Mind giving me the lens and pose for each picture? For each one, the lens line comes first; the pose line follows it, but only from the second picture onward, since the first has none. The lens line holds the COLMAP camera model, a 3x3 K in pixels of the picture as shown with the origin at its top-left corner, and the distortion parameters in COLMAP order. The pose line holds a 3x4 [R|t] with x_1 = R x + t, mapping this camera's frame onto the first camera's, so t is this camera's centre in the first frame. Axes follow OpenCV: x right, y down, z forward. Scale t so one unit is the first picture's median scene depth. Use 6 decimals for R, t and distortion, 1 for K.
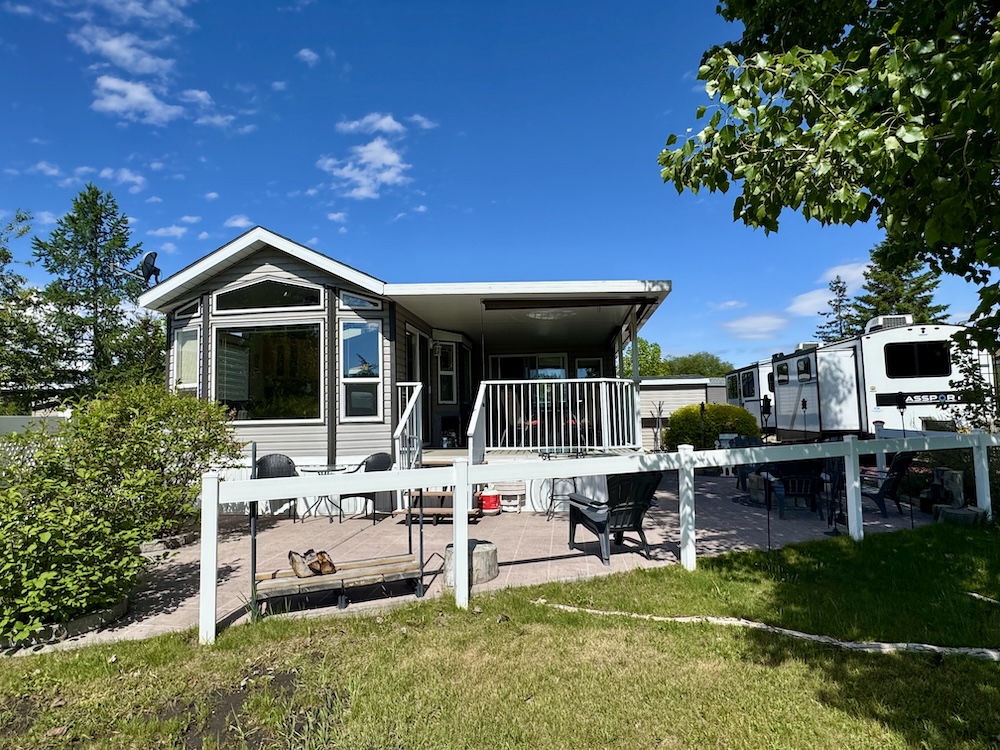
lens RADIAL K [[558.5, 0, 498.4], [0, 558.5, 376.2], [0, 0, 1]] dist [-0.002267, -0.000018]
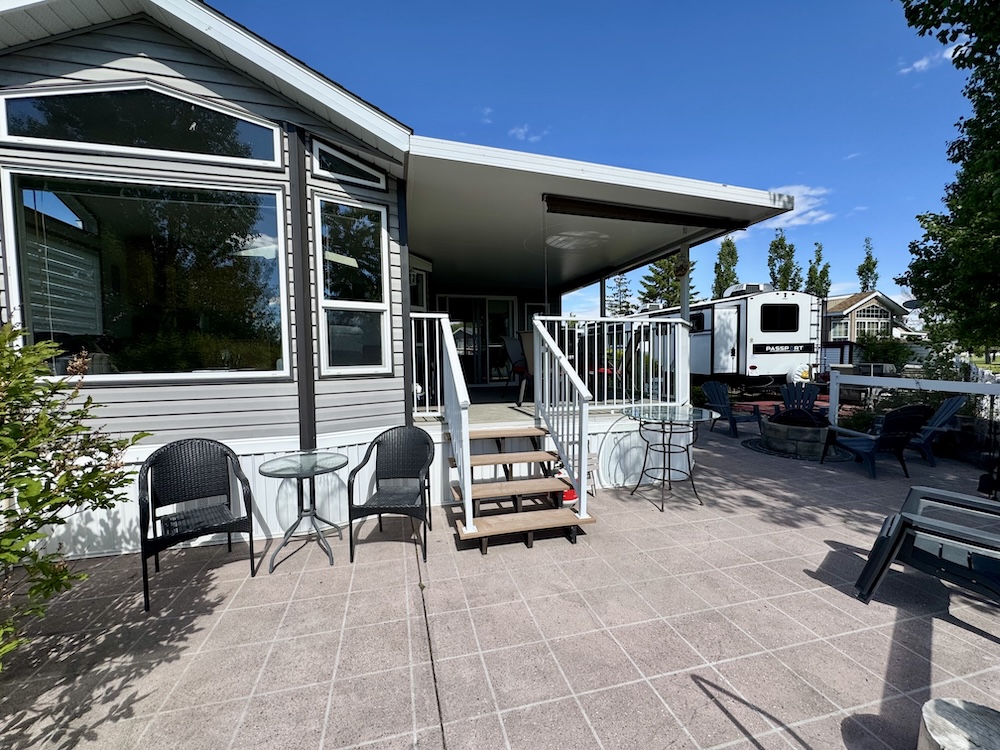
lens RADIAL K [[399.4, 0, 500.7], [0, 399.4, 374.8], [0, 0, 1]] dist [-0.001586, 0.000501]
pose [[0.929718, -0.008978, 0.368163, -0.256778], [-0.034551, 0.993167, 0.111468, 0.027925], [-0.366648, -0.116354, 0.923055, 0.535728]]
